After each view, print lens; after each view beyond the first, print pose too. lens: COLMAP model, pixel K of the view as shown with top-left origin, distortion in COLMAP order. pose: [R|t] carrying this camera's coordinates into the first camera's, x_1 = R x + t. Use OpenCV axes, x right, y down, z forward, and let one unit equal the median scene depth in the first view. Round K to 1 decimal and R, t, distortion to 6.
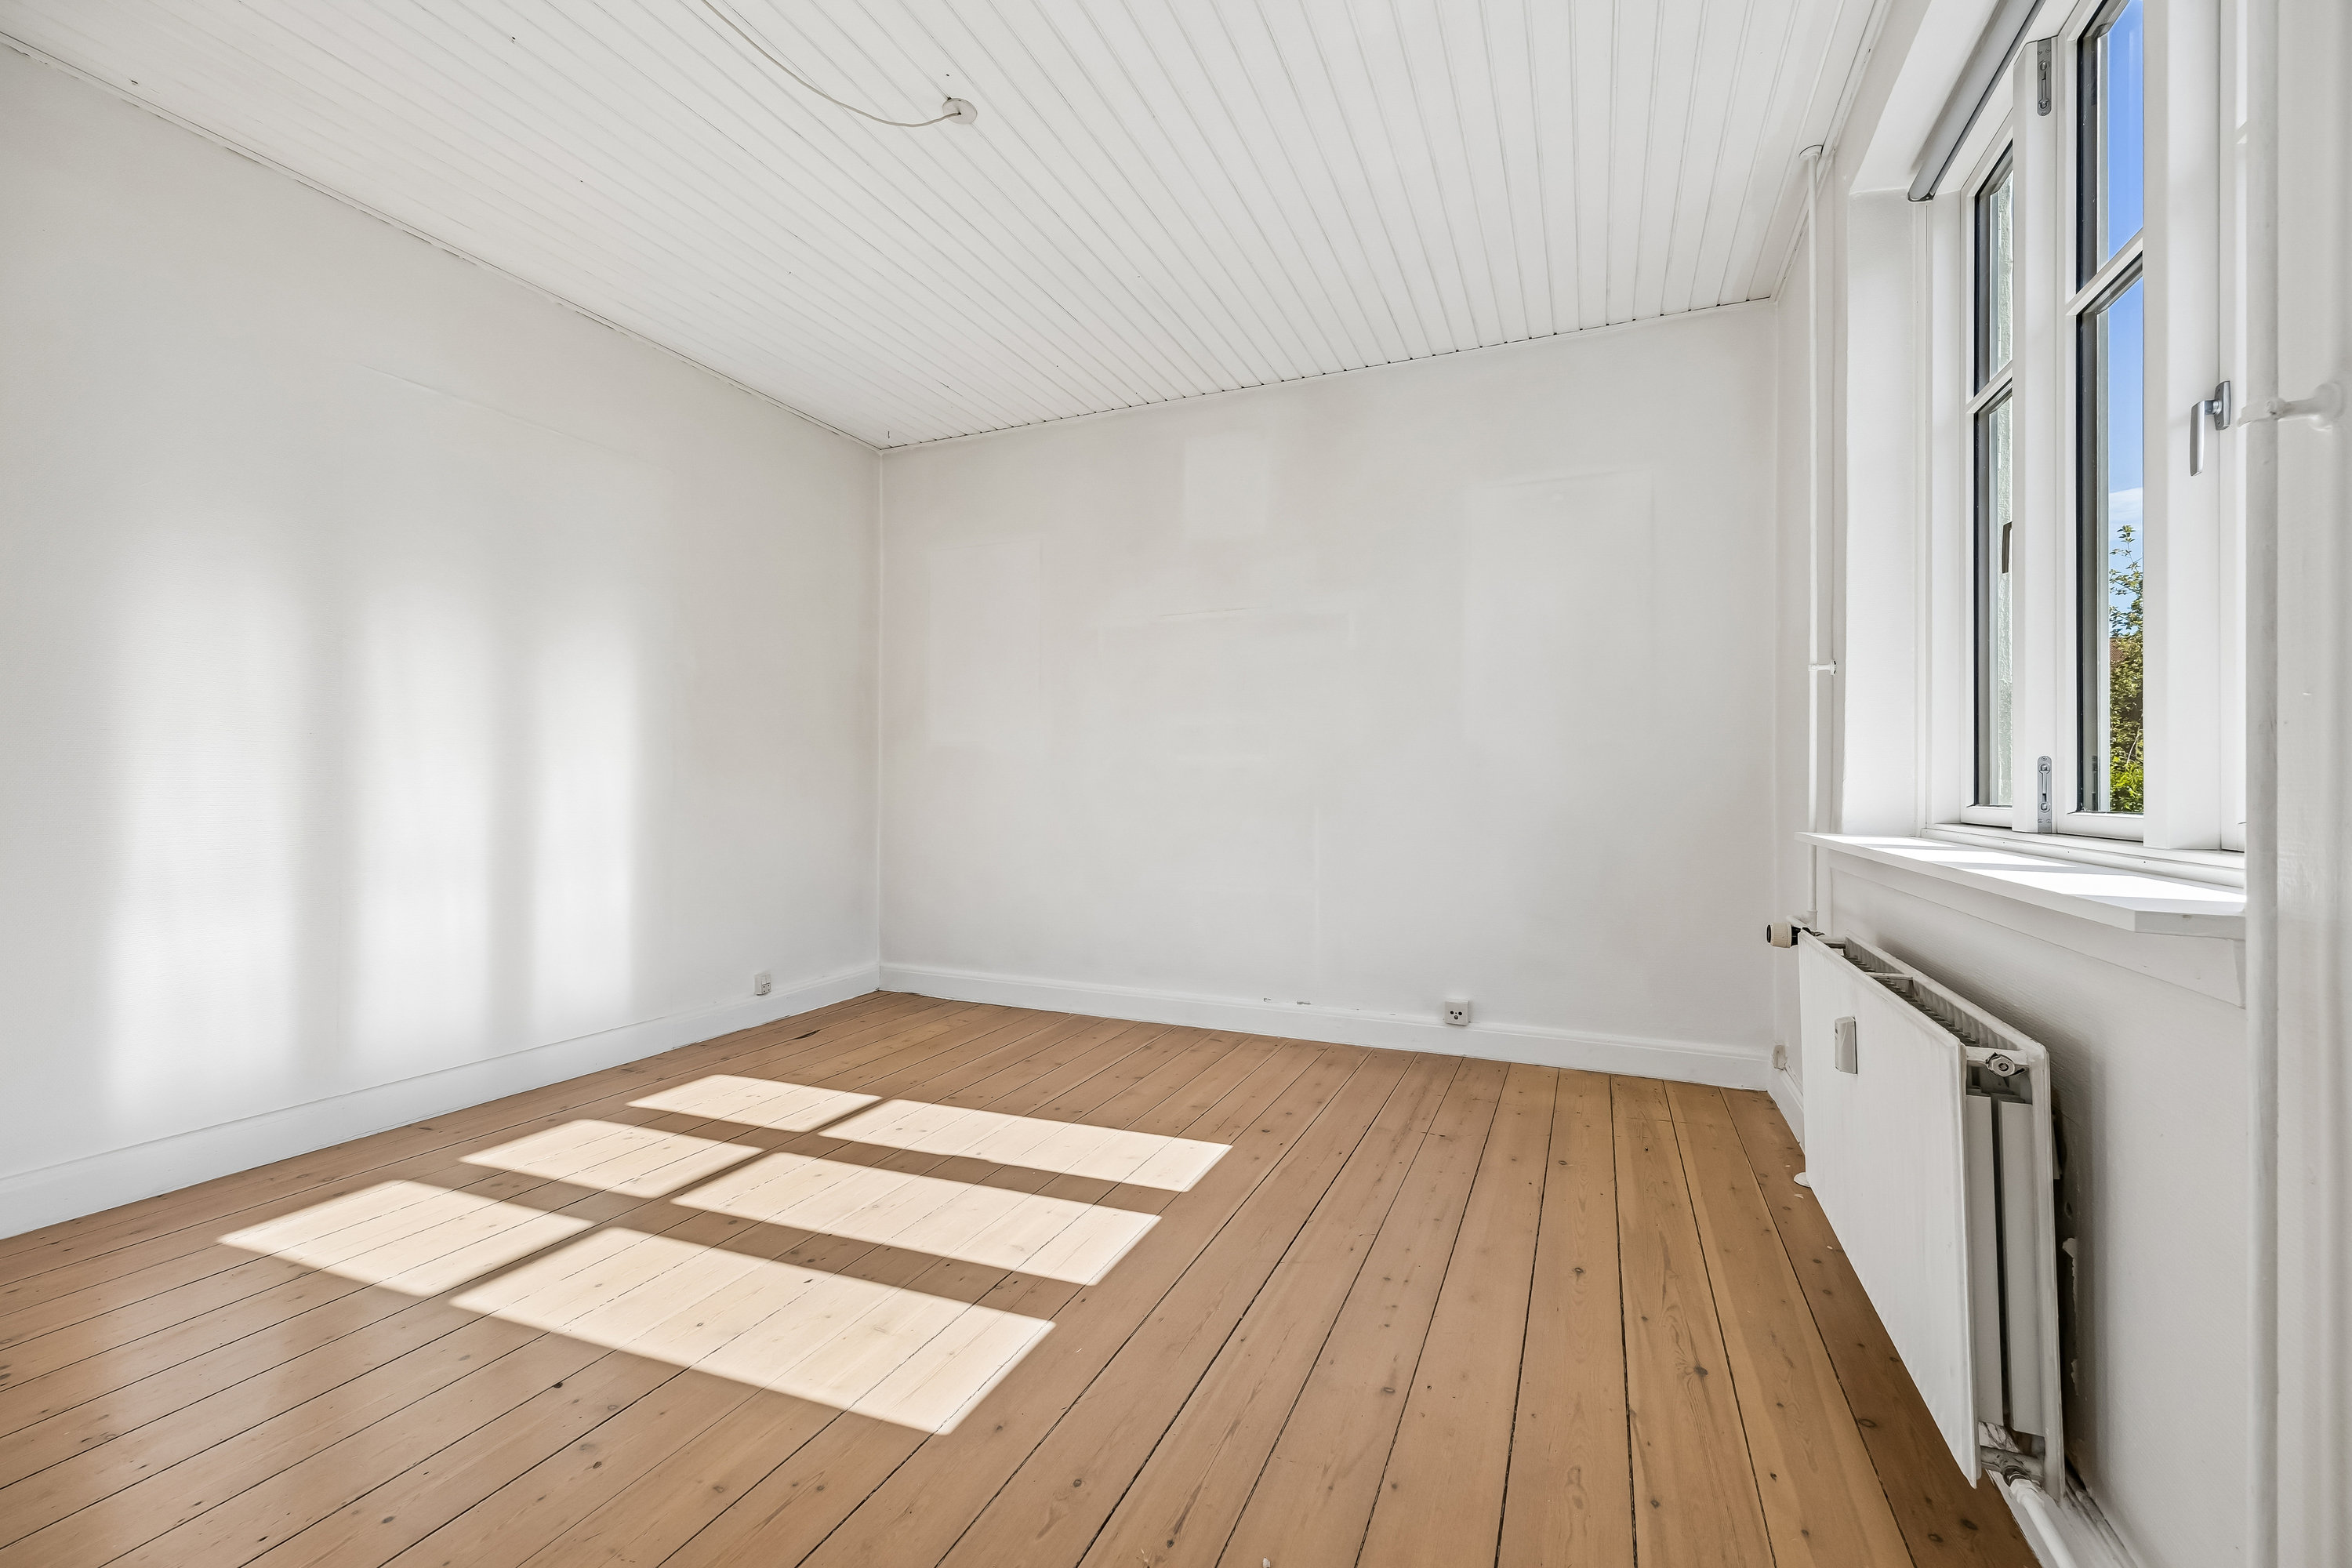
lens RADIAL K [[934.9, 0, 1181.1], [0, 934.9, 815.9], [0, 0, 1]] dist [0.002025, 0.000069]
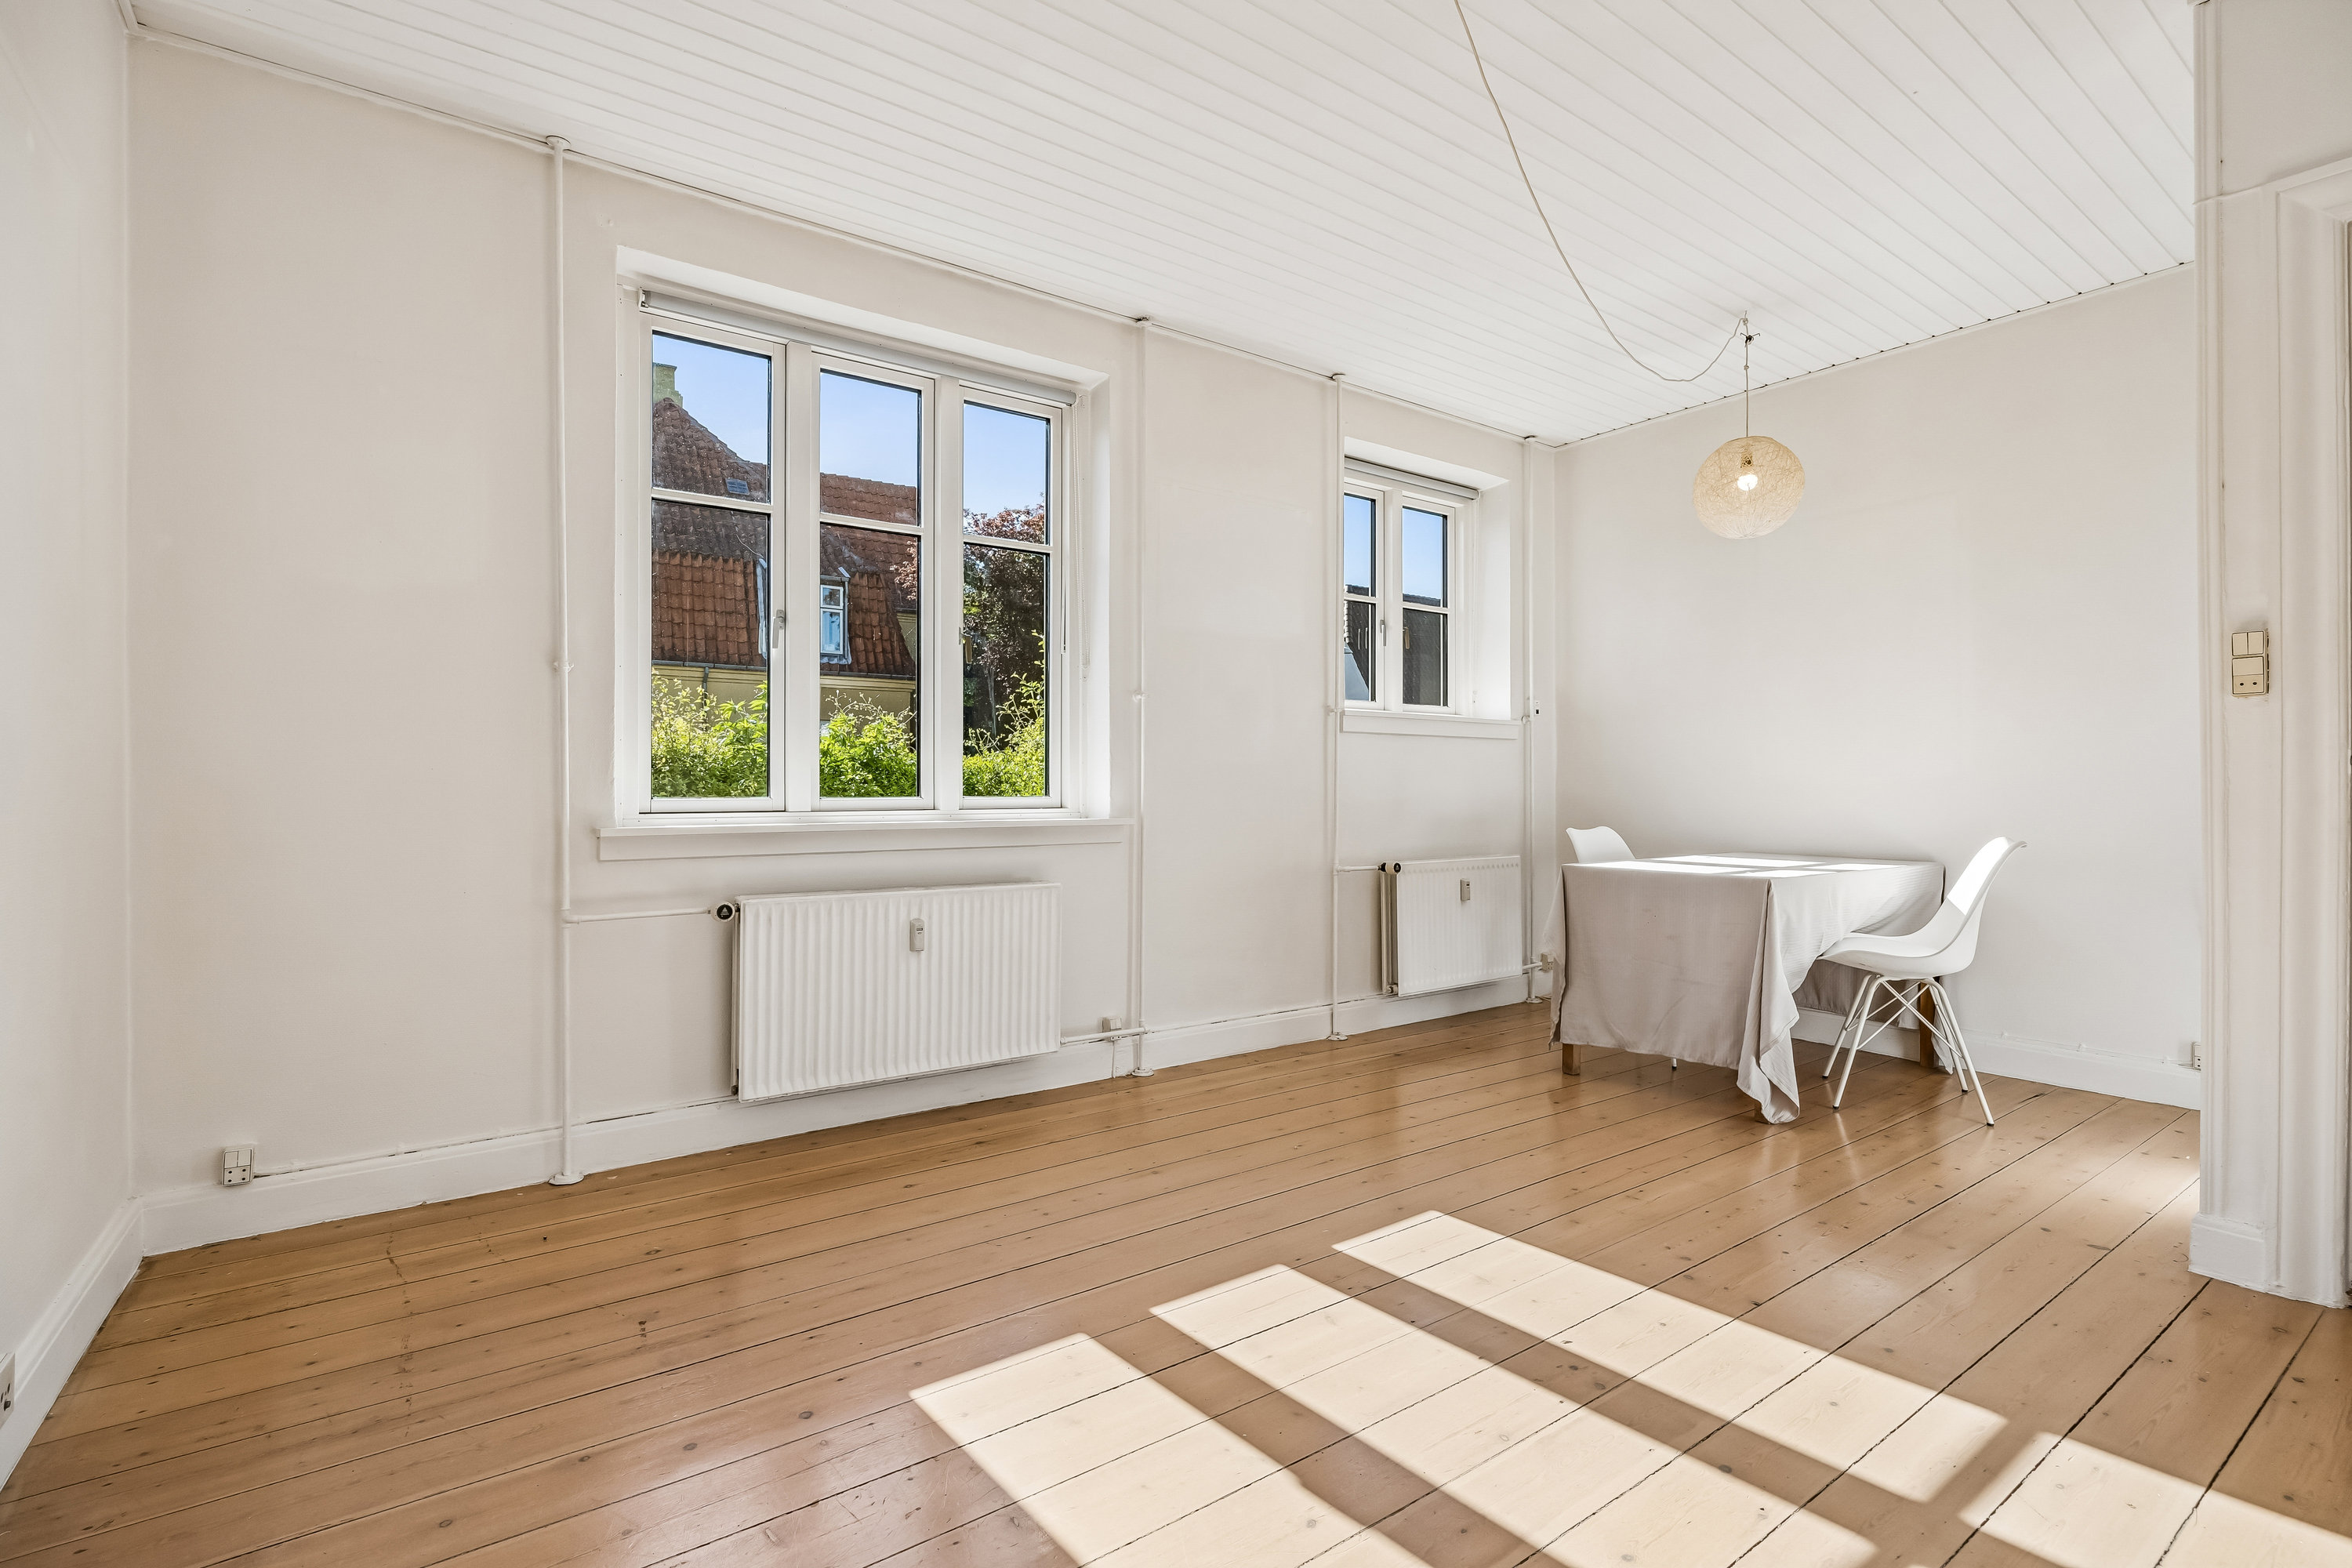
lens RADIAL K [[1090.4, 0, 1188.0], [0, 1090.4, 791.0], [0, 0, 1]] dist [-0.003548, 0.000043]
pose [[-0.863825, -0.003236, 0.503781, -0.447925], [0.015454, 0.999339, 0.032918, -0.047634], [-0.503554, 0.036221, -0.863204, 1.528962]]
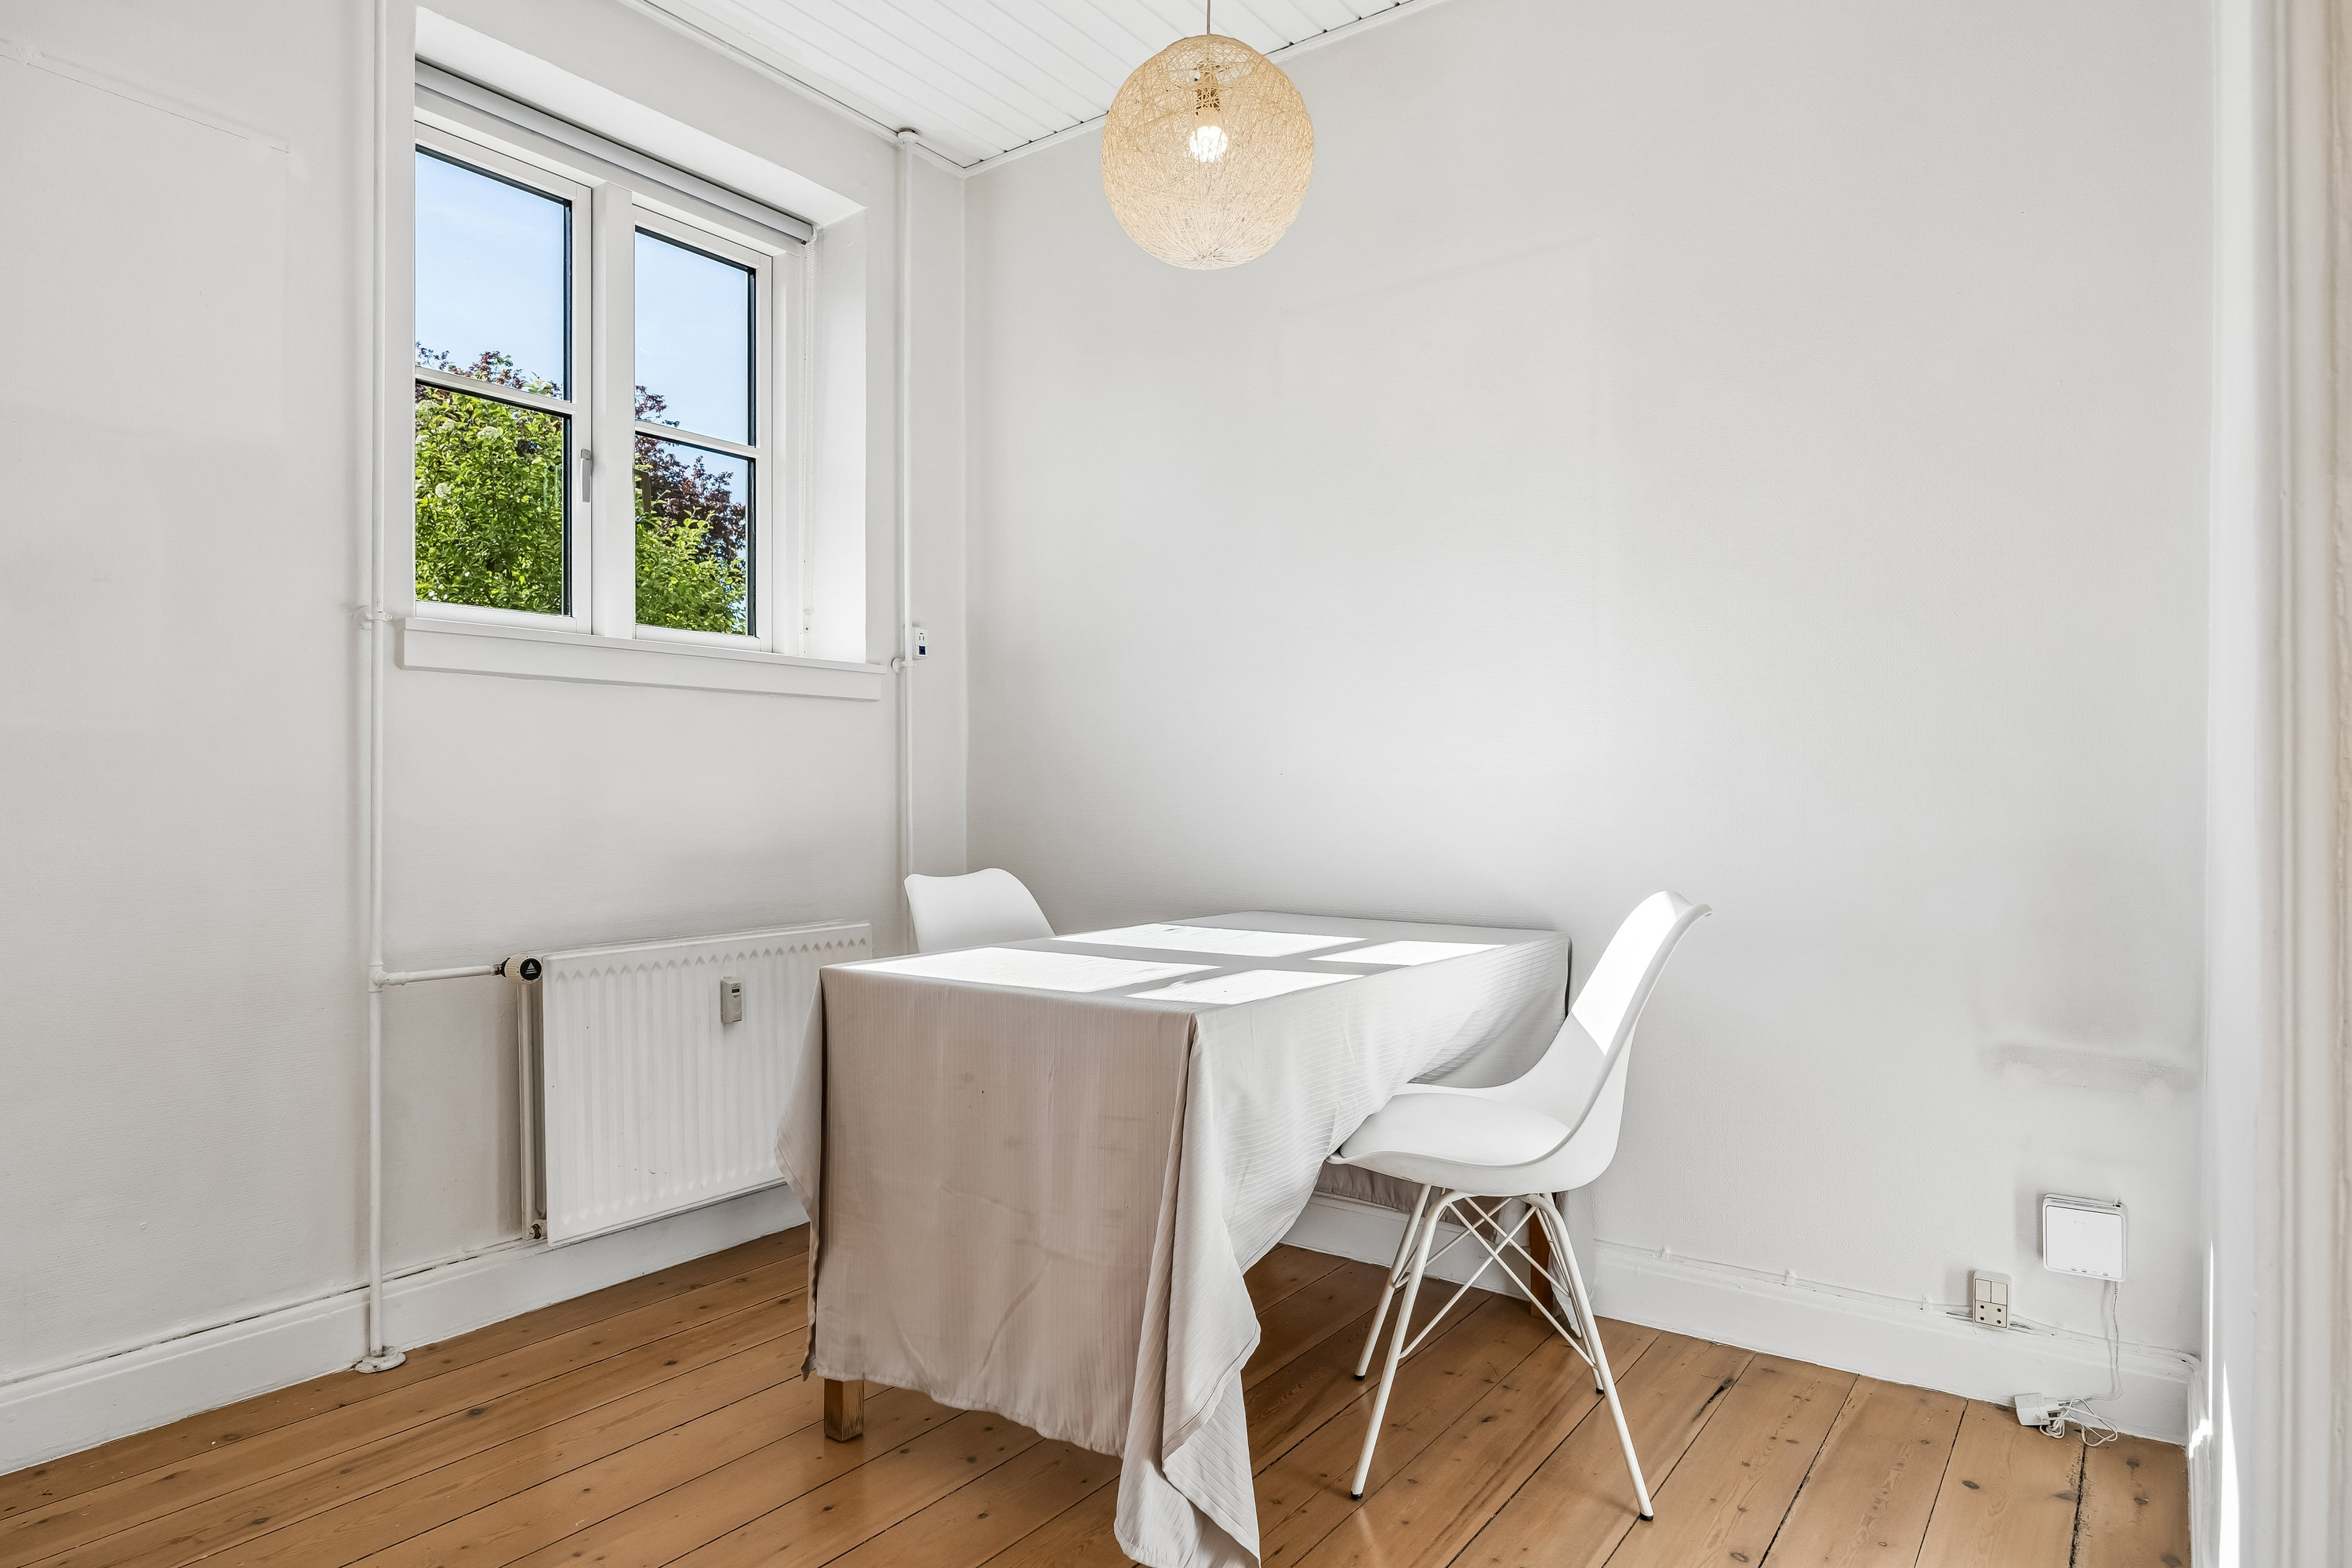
lens RADIAL K [[1371.7, 0, 1184.8], [0, 1371.7, 797.7], [0, 0, 1]] dist [-0.003684, 0.000692]
pose [[-0.977541, -0.002653, 0.210728, -0.527493], [0.005505, 0.999258, 0.038115, -0.022565], [-0.210673, 0.038419, -0.976801, 0.752293]]
